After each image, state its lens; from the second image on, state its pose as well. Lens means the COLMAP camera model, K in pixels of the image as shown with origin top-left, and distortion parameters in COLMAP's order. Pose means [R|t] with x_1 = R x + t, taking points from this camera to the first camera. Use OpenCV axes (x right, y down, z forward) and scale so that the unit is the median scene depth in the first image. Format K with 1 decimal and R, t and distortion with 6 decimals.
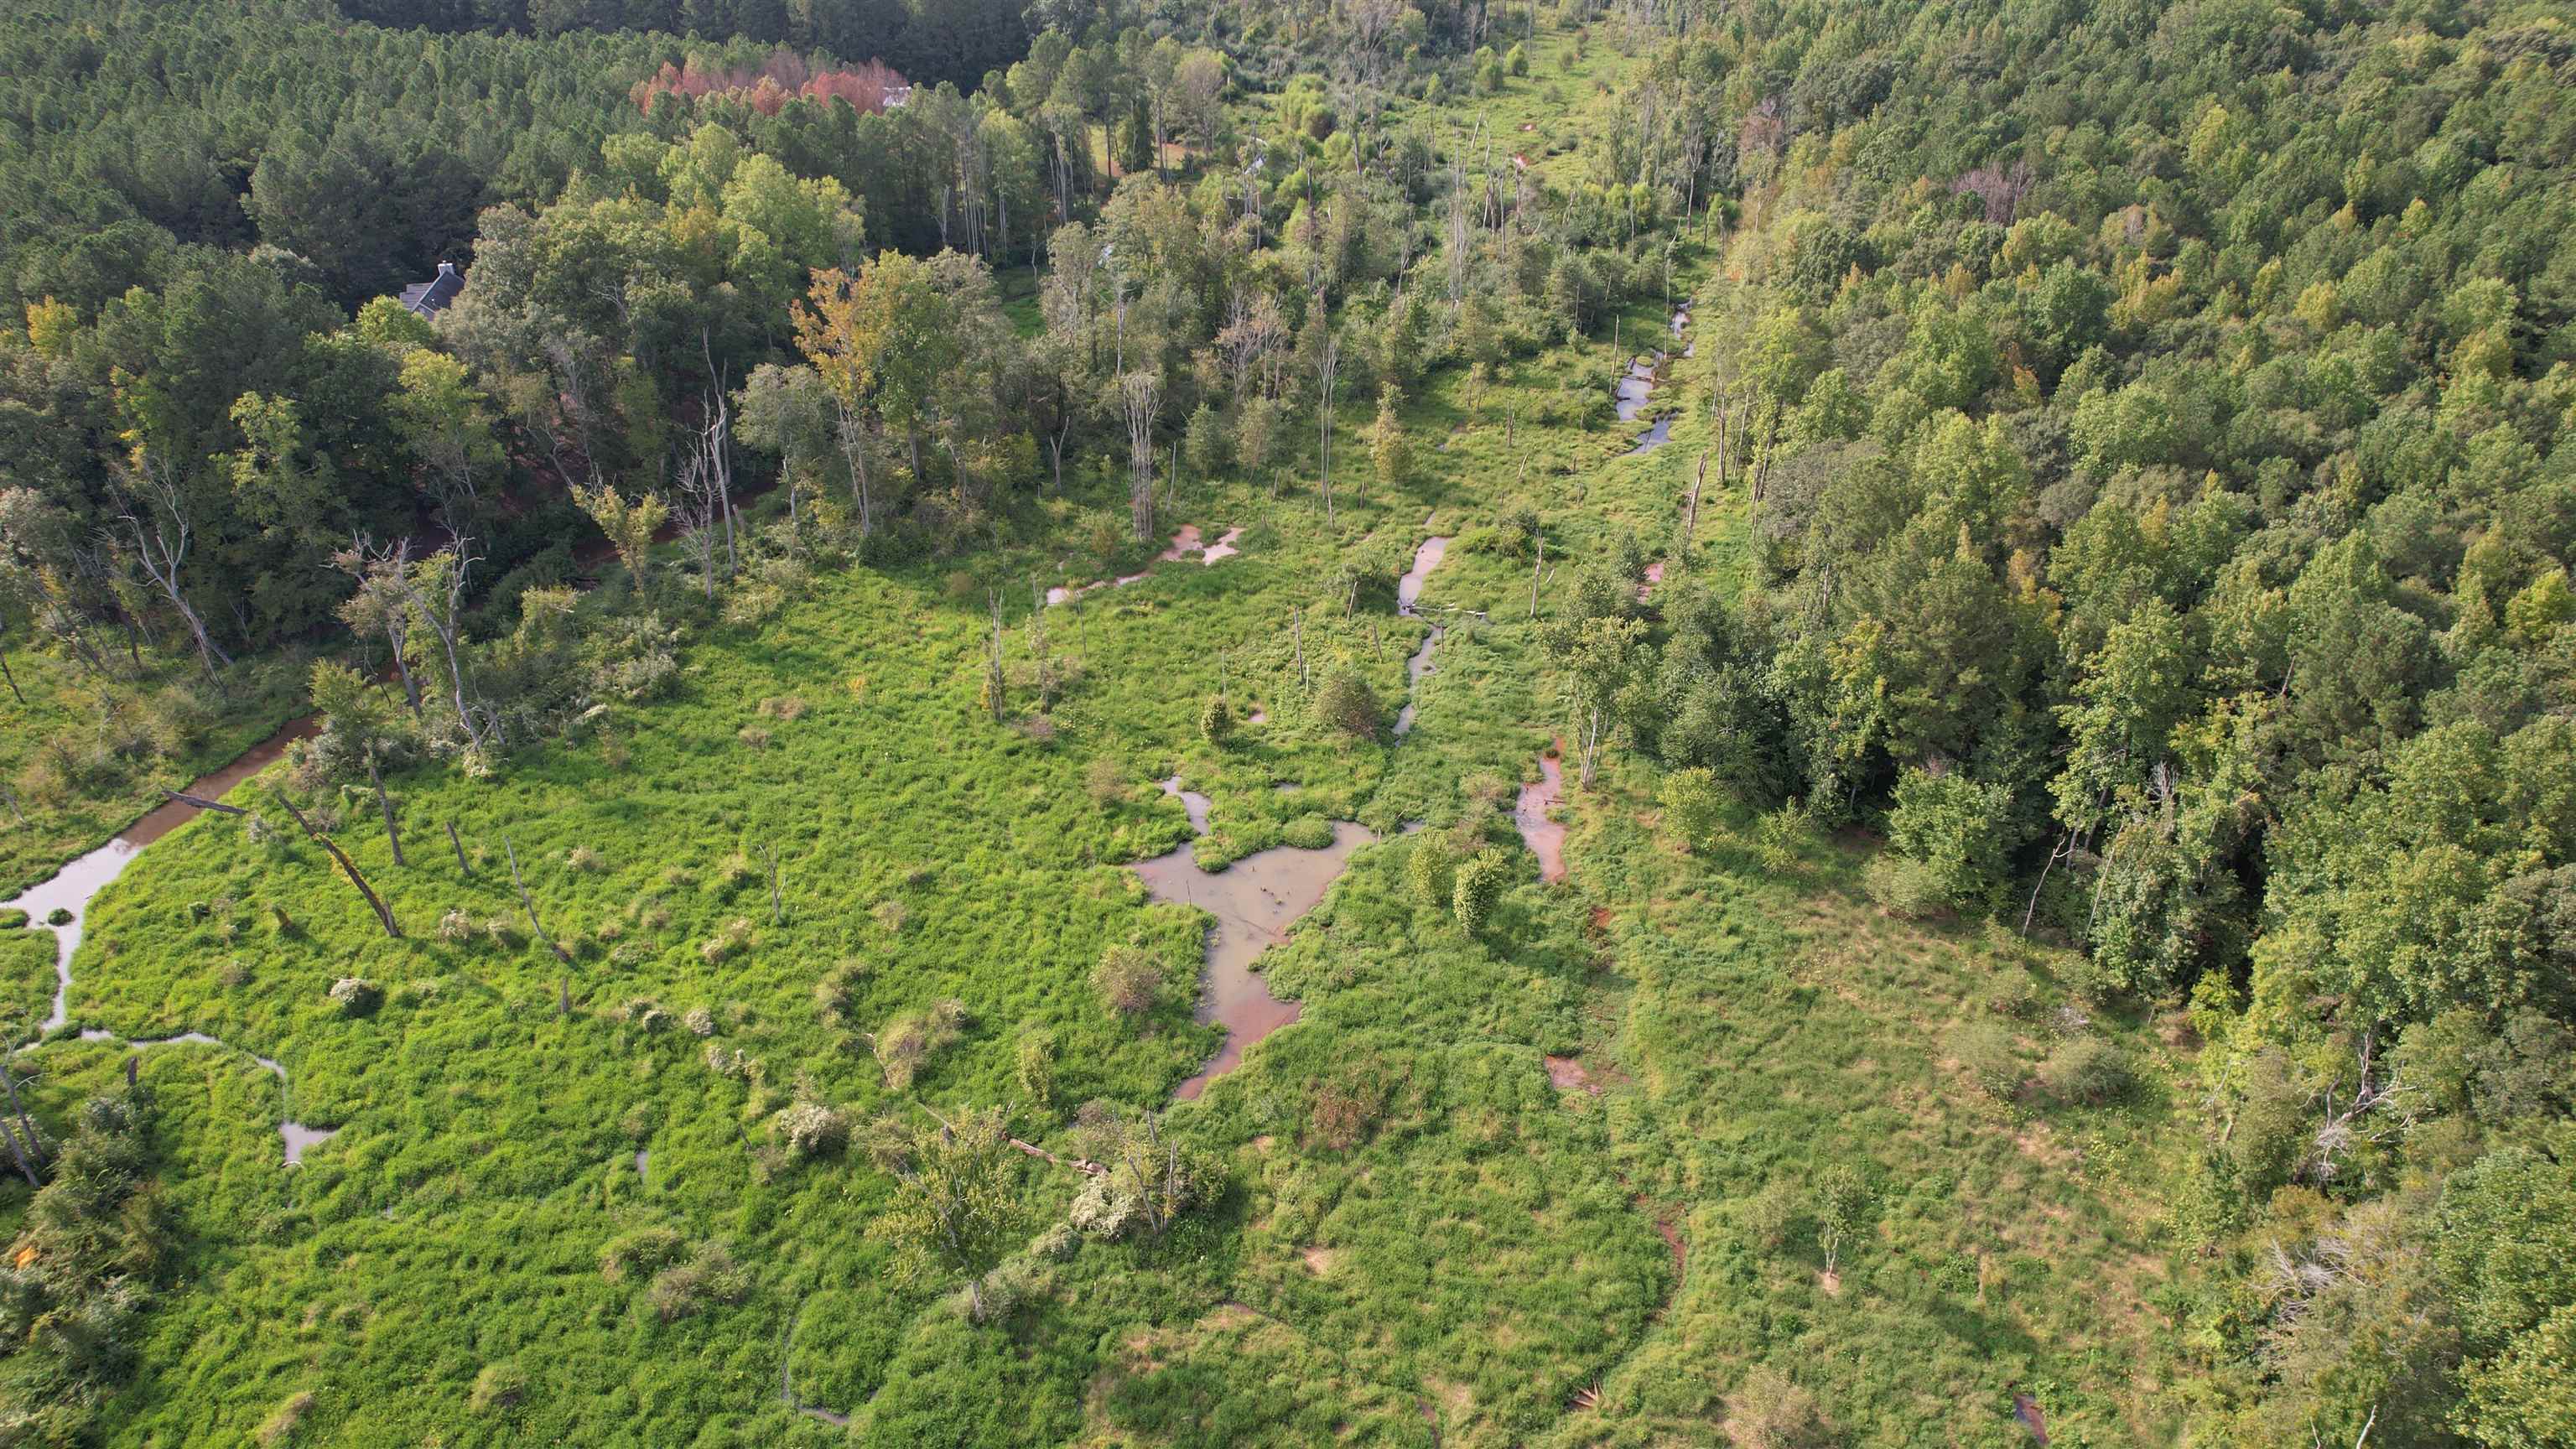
lens RADIAL K [[1643.5, 0, 1295.1], [0, 1643.5, 729.7], [0, 0, 1]] dist [-0.079986, 0.071576]
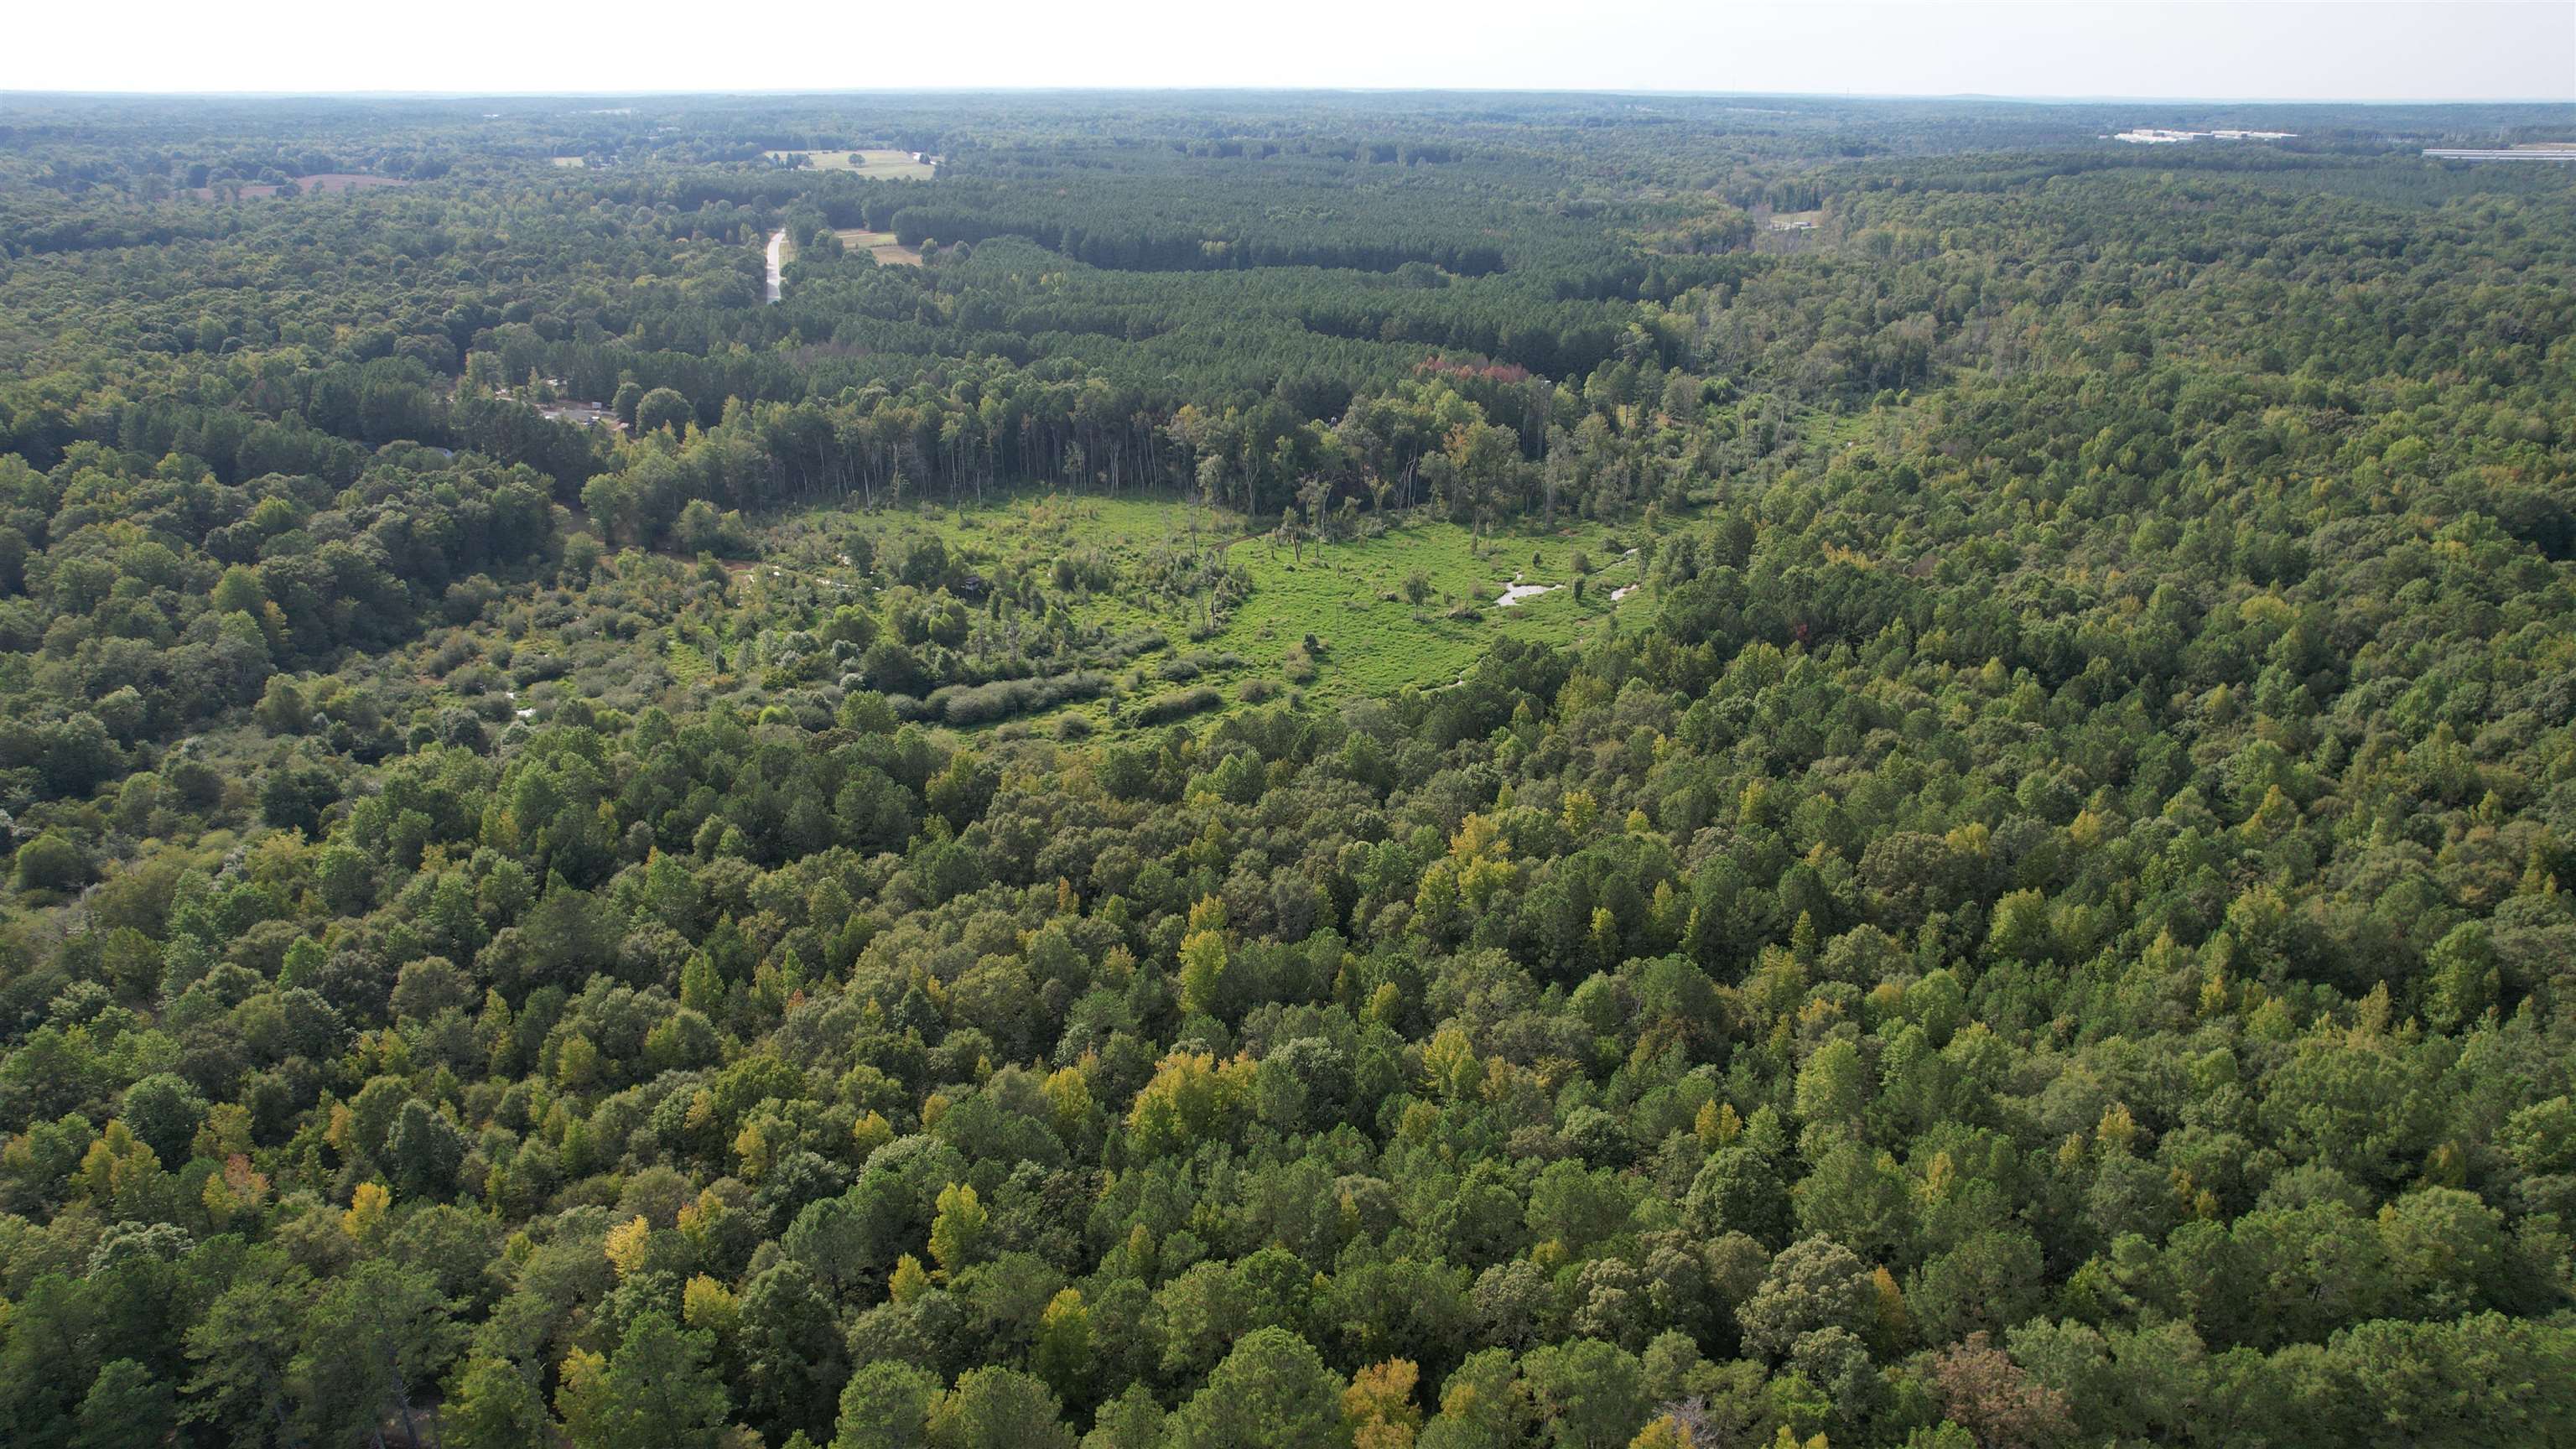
lens RADIAL K [[1643.5, 0, 1292.9], [0, 1643.5, 727.3], [0, 0, 1]] dist [-0.079986, 0.071576]
pose [[0.896367, 0.160416, -0.413271, 0.668279], [-0.234621, 0.962635, -0.135225, 0.634053], [0.376137, 0.218174, 0.900512, -1.472748]]
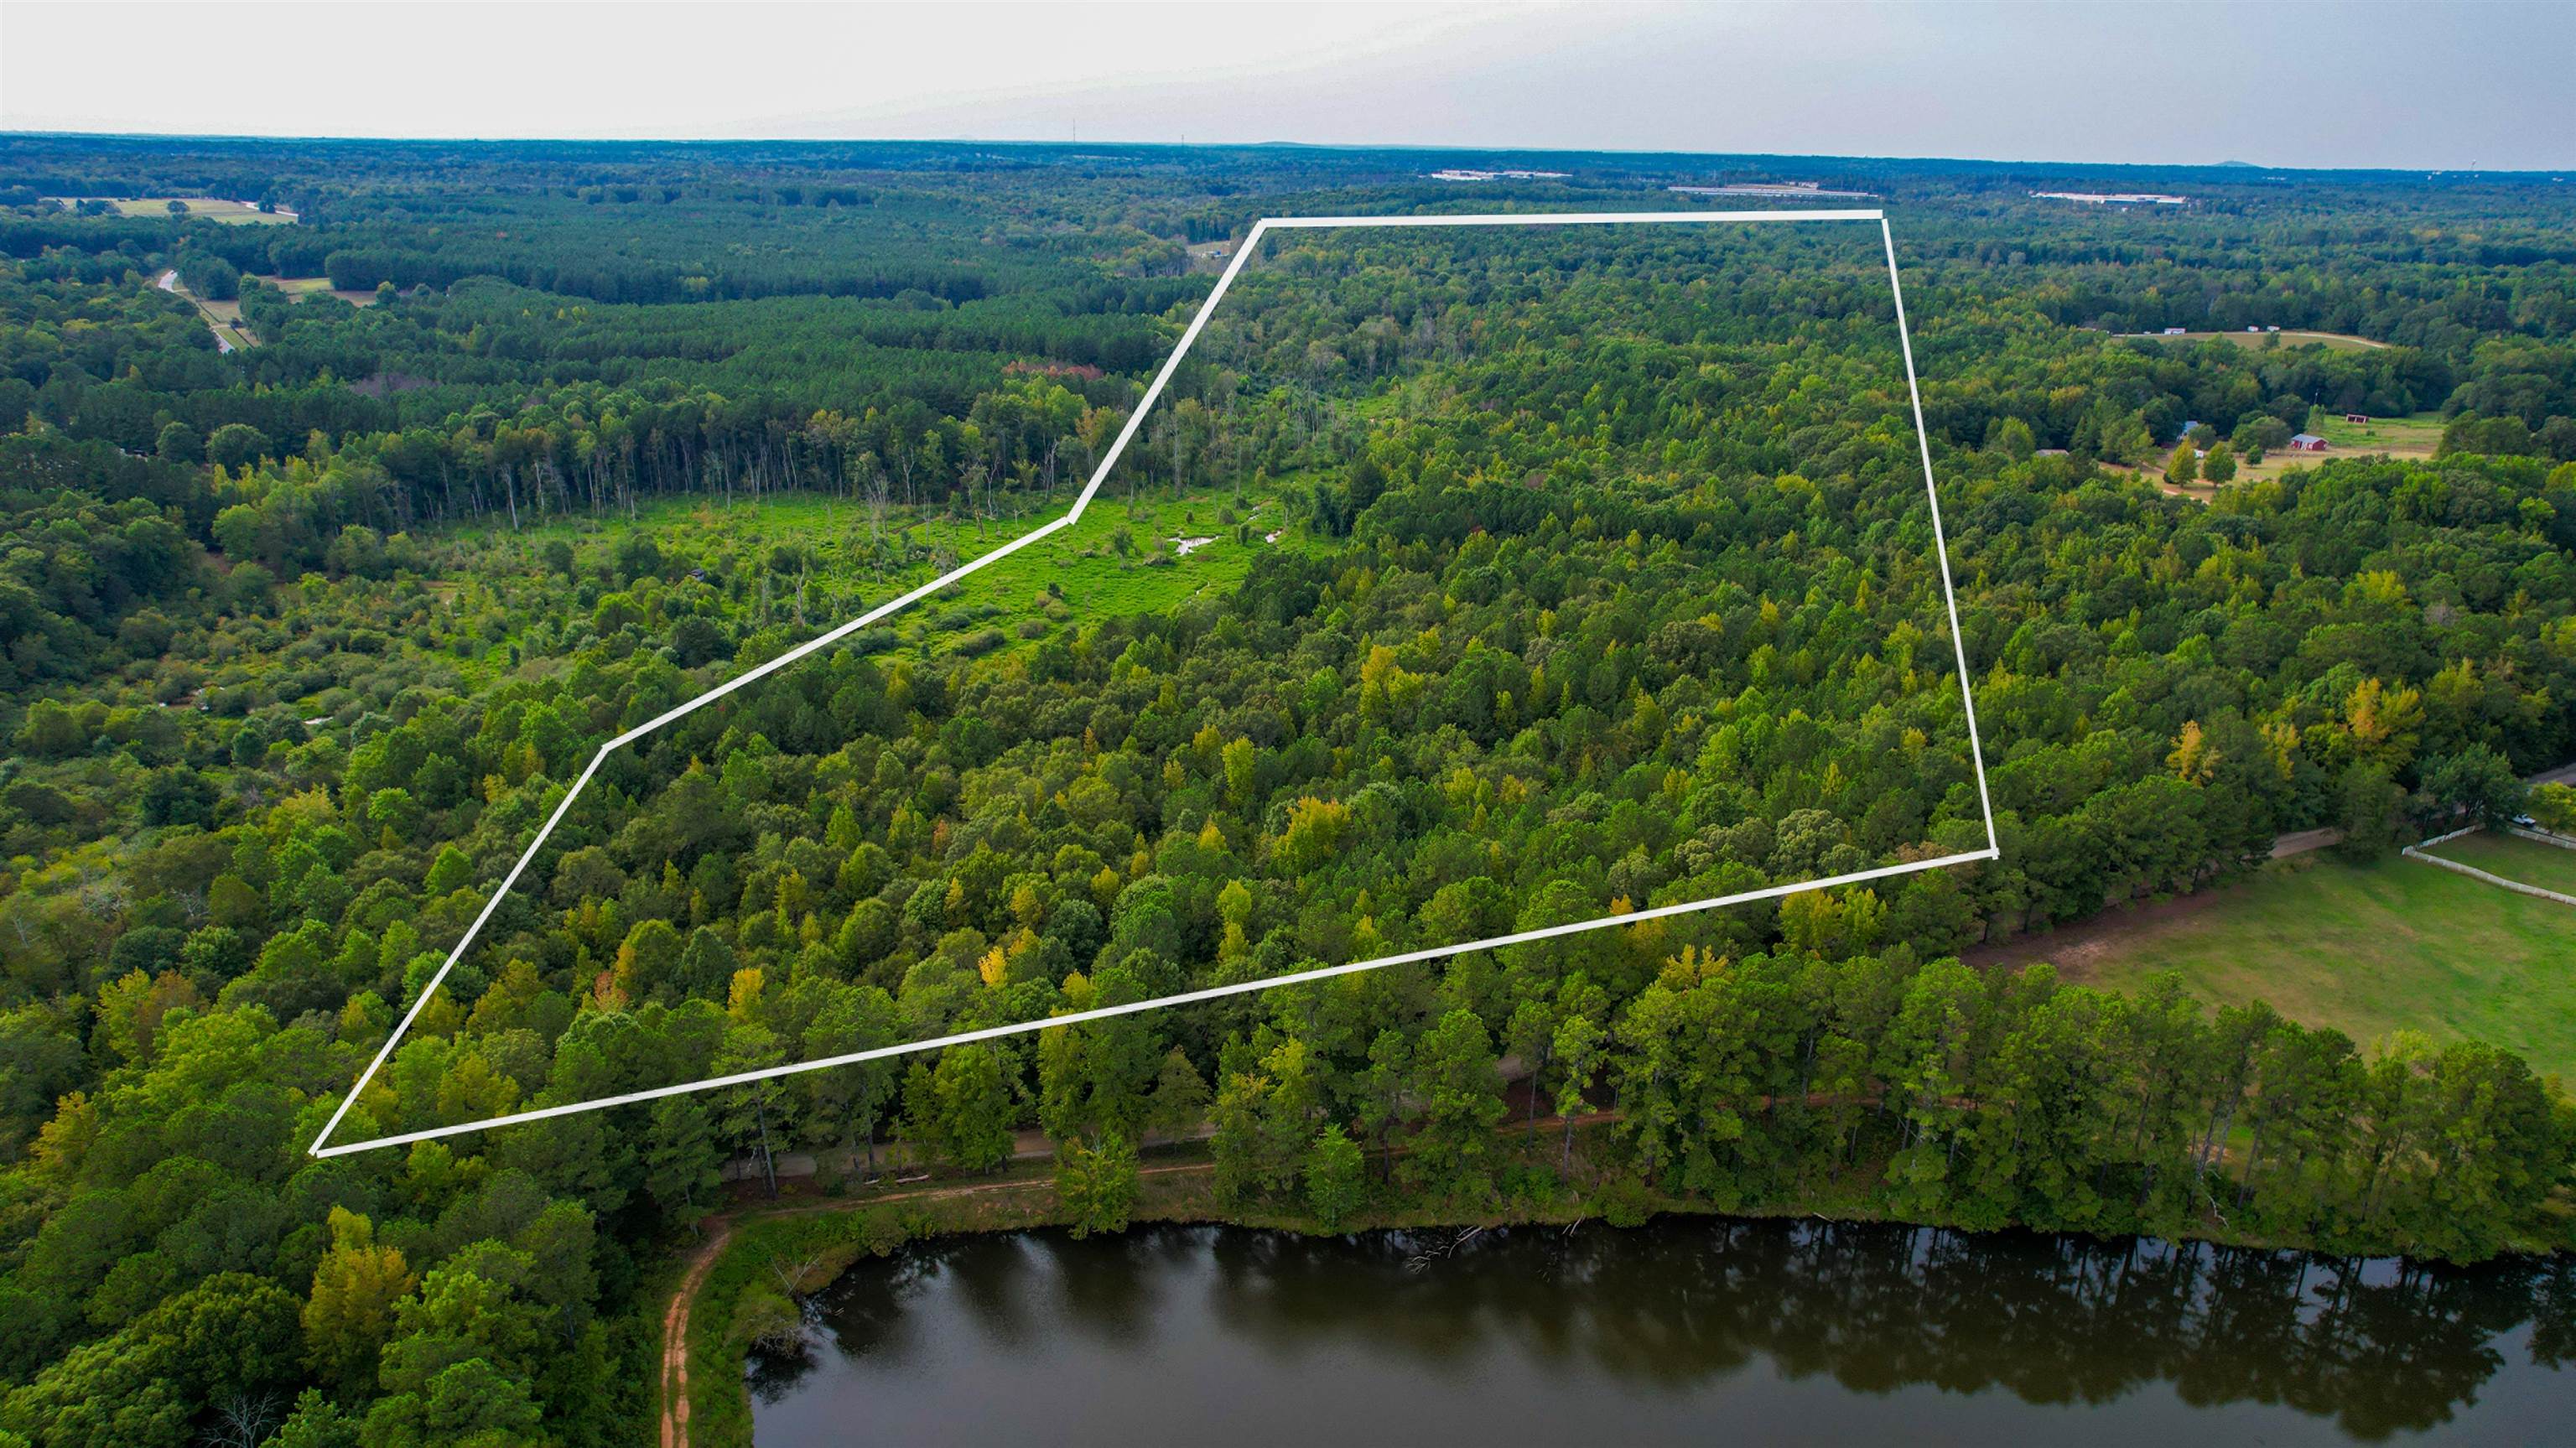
lens RADIAL K [[1643.4, 0, 1287.7], [0, 1643.4, 724.0], [0, 0, 1]] dist [-0.079986, 0.071576]
pose [[0.997017, 0.033072, -0.069732, 0.329272], [-0.047437, 0.975310, -0.215684, 0.911307], [0.060877, 0.218349, 0.973970, -1.825617]]
